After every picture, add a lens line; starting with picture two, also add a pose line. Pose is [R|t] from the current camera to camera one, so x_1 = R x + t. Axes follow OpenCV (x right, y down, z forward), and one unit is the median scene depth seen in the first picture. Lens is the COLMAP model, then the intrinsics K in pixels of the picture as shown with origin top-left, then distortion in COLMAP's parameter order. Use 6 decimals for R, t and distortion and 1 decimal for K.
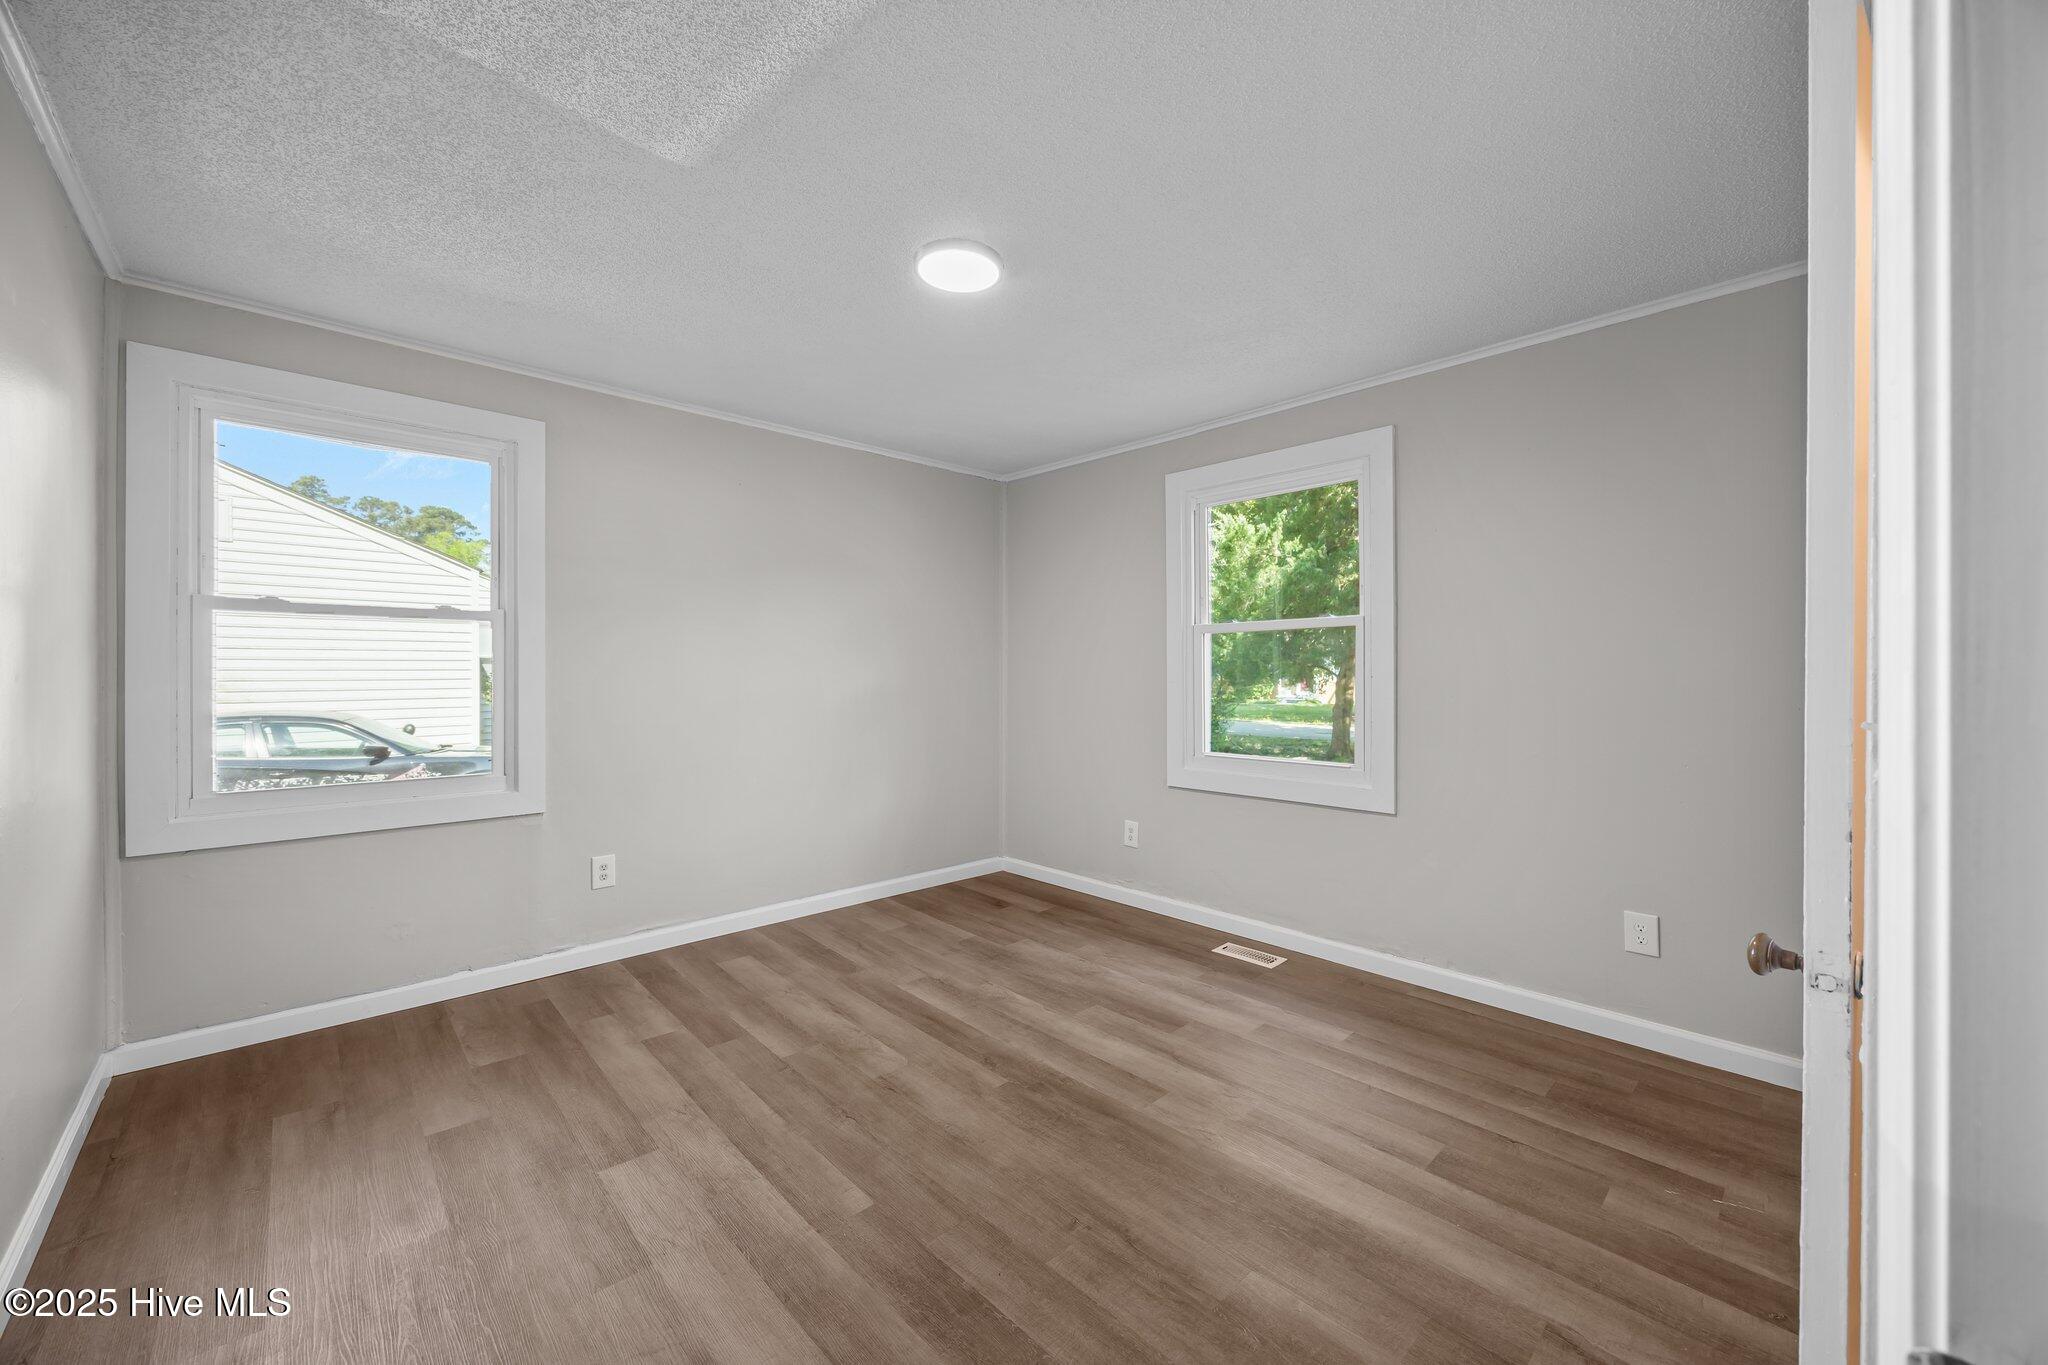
lens RADIAL K [[782.8, 0, 1018.5], [0, 782.8, 663.0], [0, 0, 1]] dist [-0.004026, 0.000215]
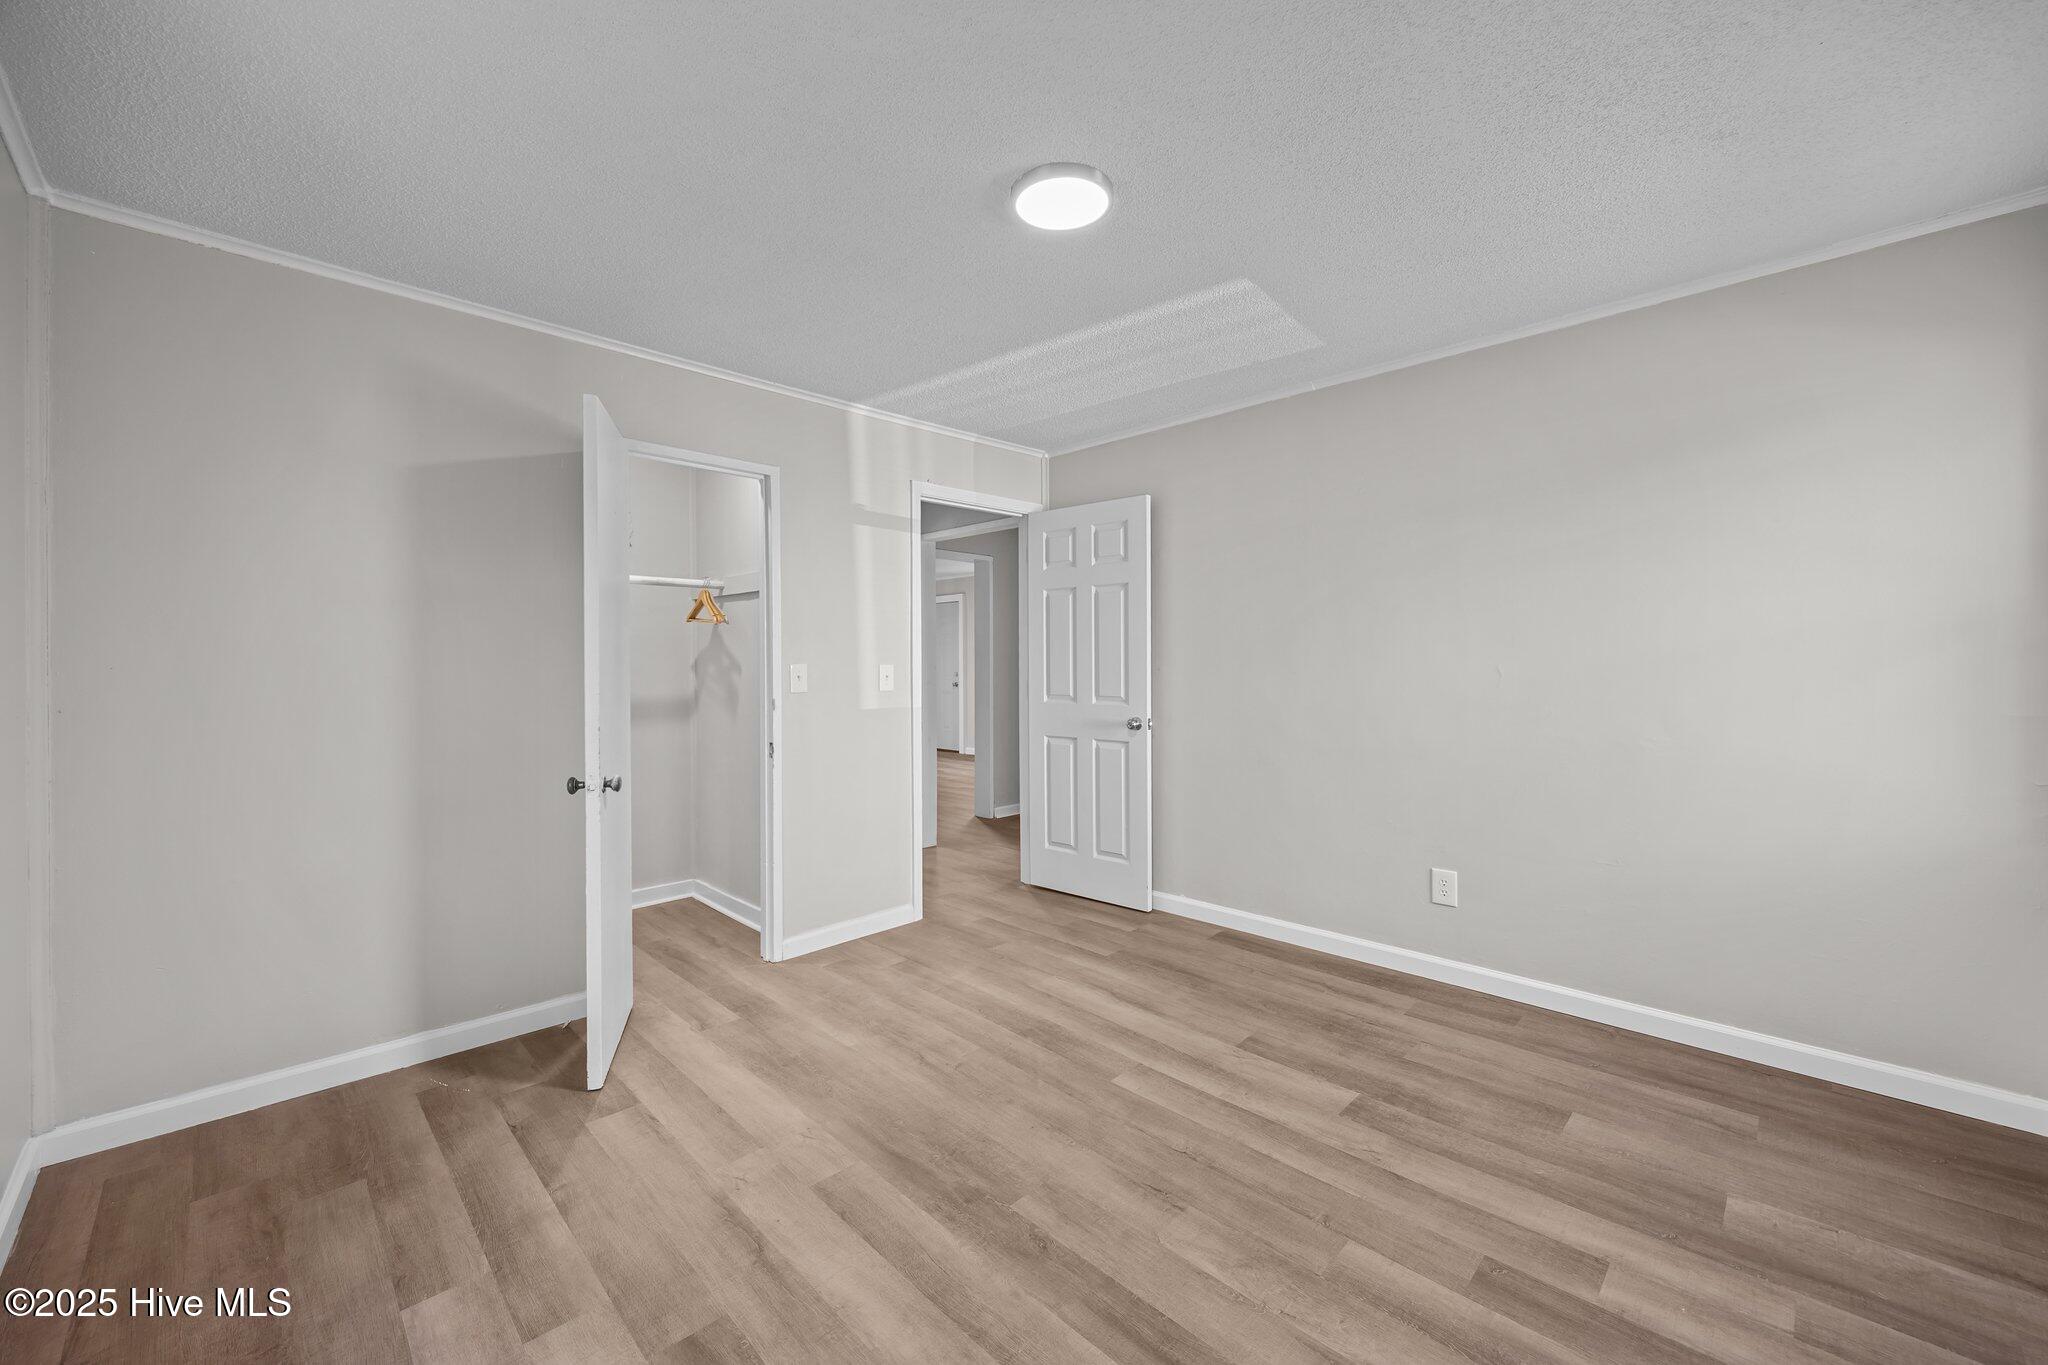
lens RADIAL K [[782.8, 0, 1022.4], [0, 782.8, 672.1], [0, 0, 1]] dist [-0.004026, 0.000215]
pose [[-0.999613, 0.005157, -0.027322, -0.006847], [0.004945, 0.999957, 0.007825, 0.011688], [0.027361, 0.007687, -0.999596, 1.811573]]
